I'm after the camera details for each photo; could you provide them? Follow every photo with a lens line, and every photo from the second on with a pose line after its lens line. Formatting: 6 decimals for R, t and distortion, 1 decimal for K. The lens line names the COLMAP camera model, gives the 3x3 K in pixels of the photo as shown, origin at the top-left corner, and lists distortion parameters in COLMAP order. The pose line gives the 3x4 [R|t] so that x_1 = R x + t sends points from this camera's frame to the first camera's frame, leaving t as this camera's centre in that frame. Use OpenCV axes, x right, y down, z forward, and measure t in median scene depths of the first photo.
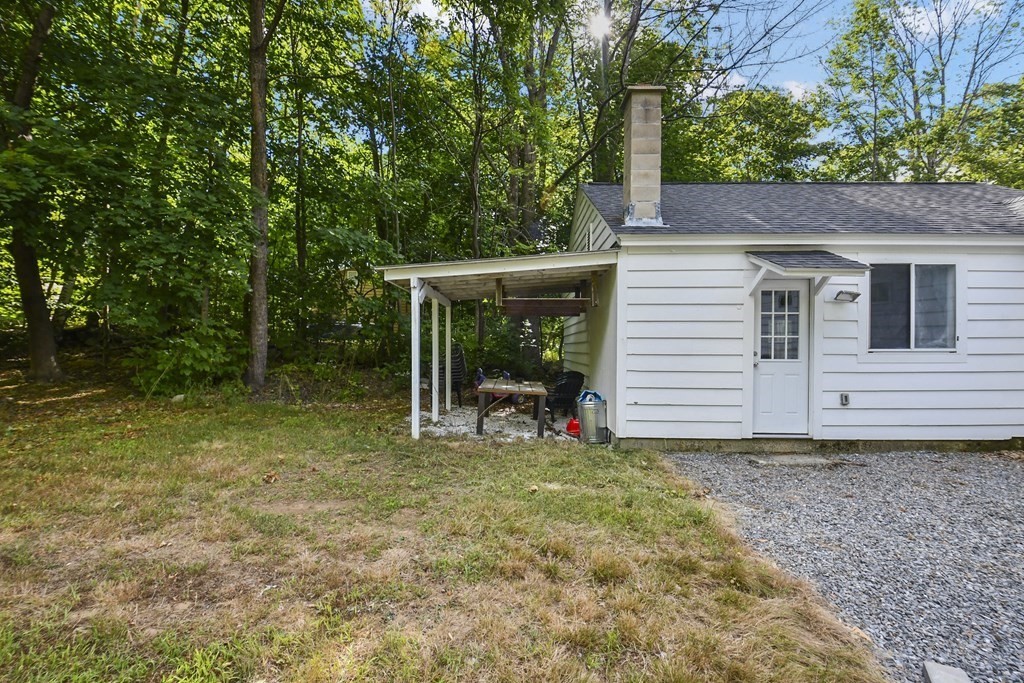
lens RADIAL K [[454.6, 0, 512.5], [0, 454.6, 350.1], [0, 0, 1]] dist [0.001144, -0.005236]
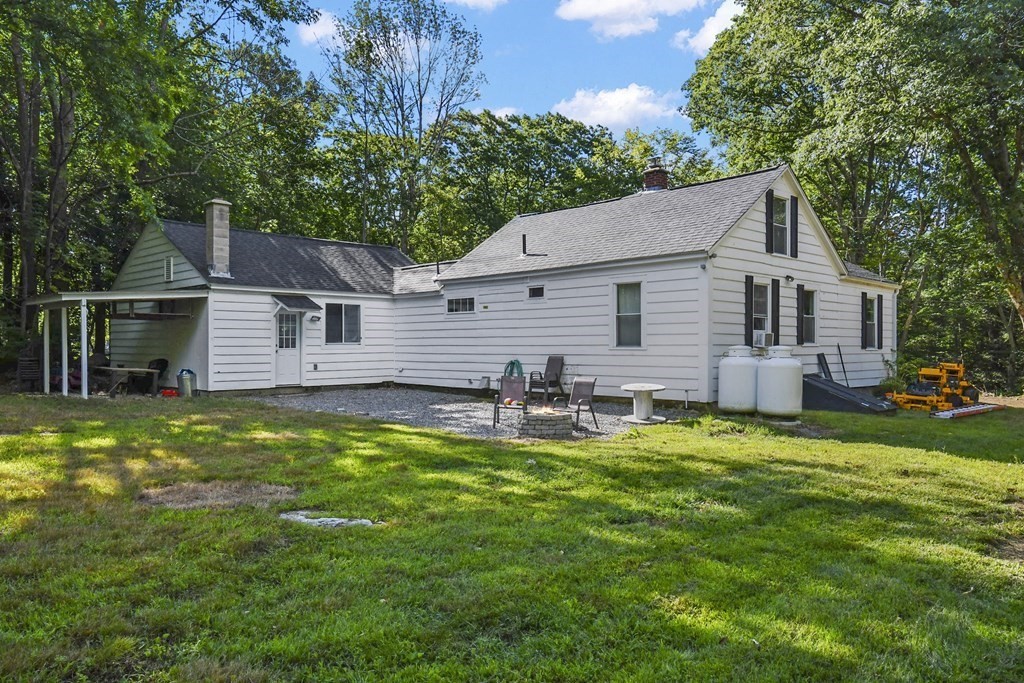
lens RADIAL K [[747.5, 0, 506.2], [0, 747.5, 345.5], [0, 0, 1]] dist [0.043132, 0.001449]
pose [[0.694362, -0.002395, 0.719622, -1.158330], [0.002775, 0.999996, 0.000650, 0.009222], [-0.719621, 0.001546, 0.694366, -2.051991]]
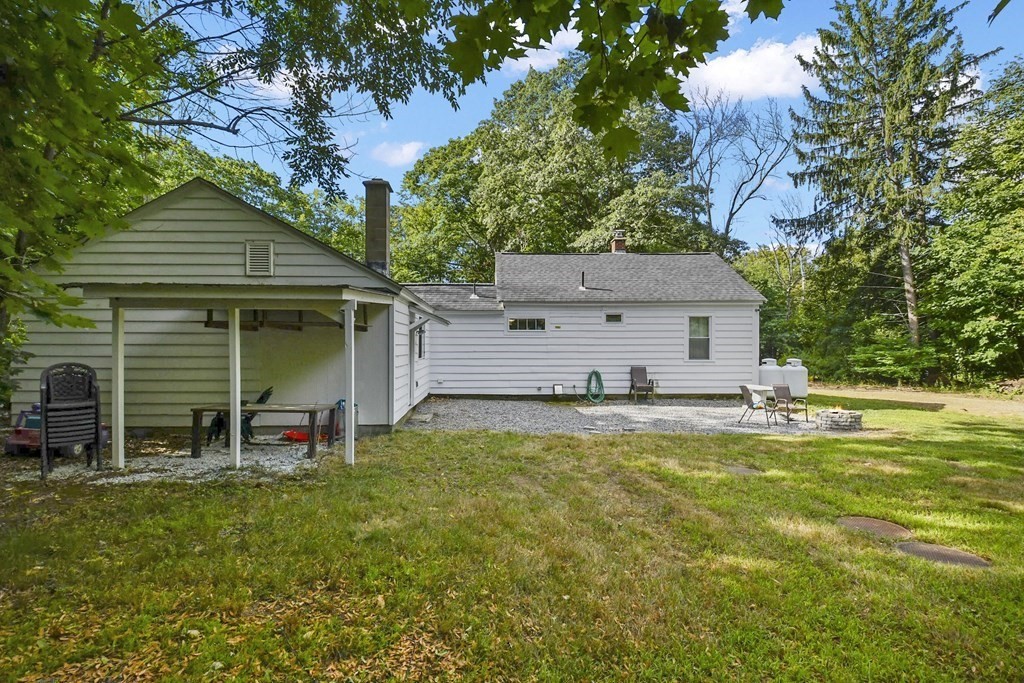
lens RADIAL K [[454.6, 0, 511.2], [0, 454.6, 346.5], [0, 0, 1]] dist [0.001144, -0.005236]
pose [[-0.085642, -0.001585, 0.996325, -1.251923], [-0.000824, 0.999999, 0.001520, -0.057166], [-0.996326, -0.000691, -0.085643, 0.756267]]
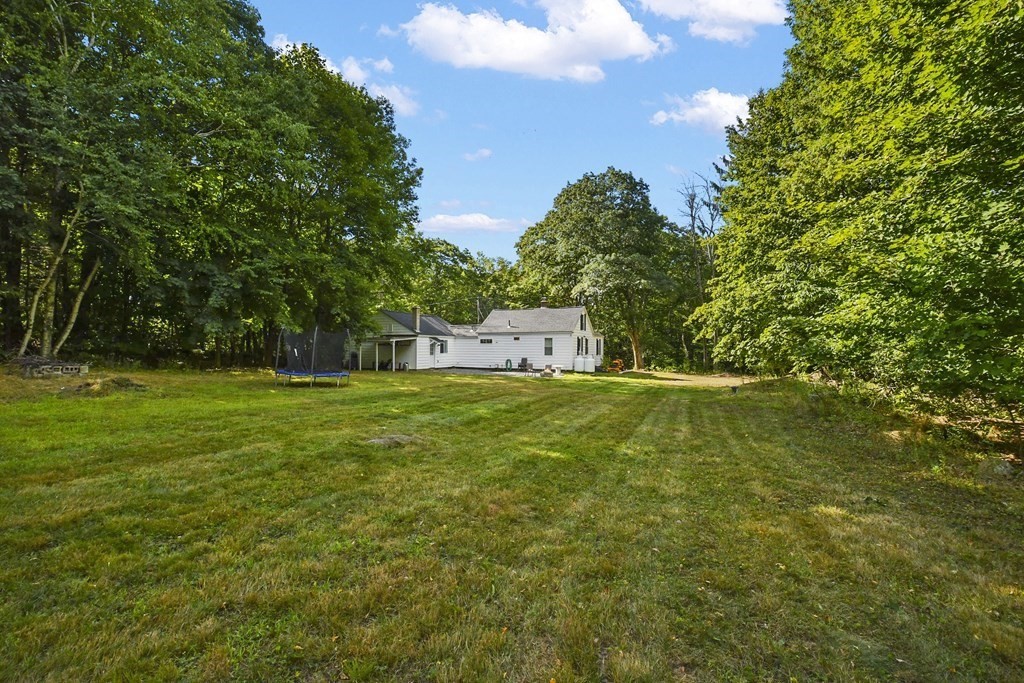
lens RADIAL K [[454.6, 0, 514.5], [0, 454.6, 343.3], [0, 0, 1]] dist [0.001144, -0.005236]
pose [[0.386444, 0.007089, 0.922286, -4.642831], [-0.002827, 0.999975, -0.006501, -0.103889], [-0.922308, -0.000095, 0.386455, -2.396864]]
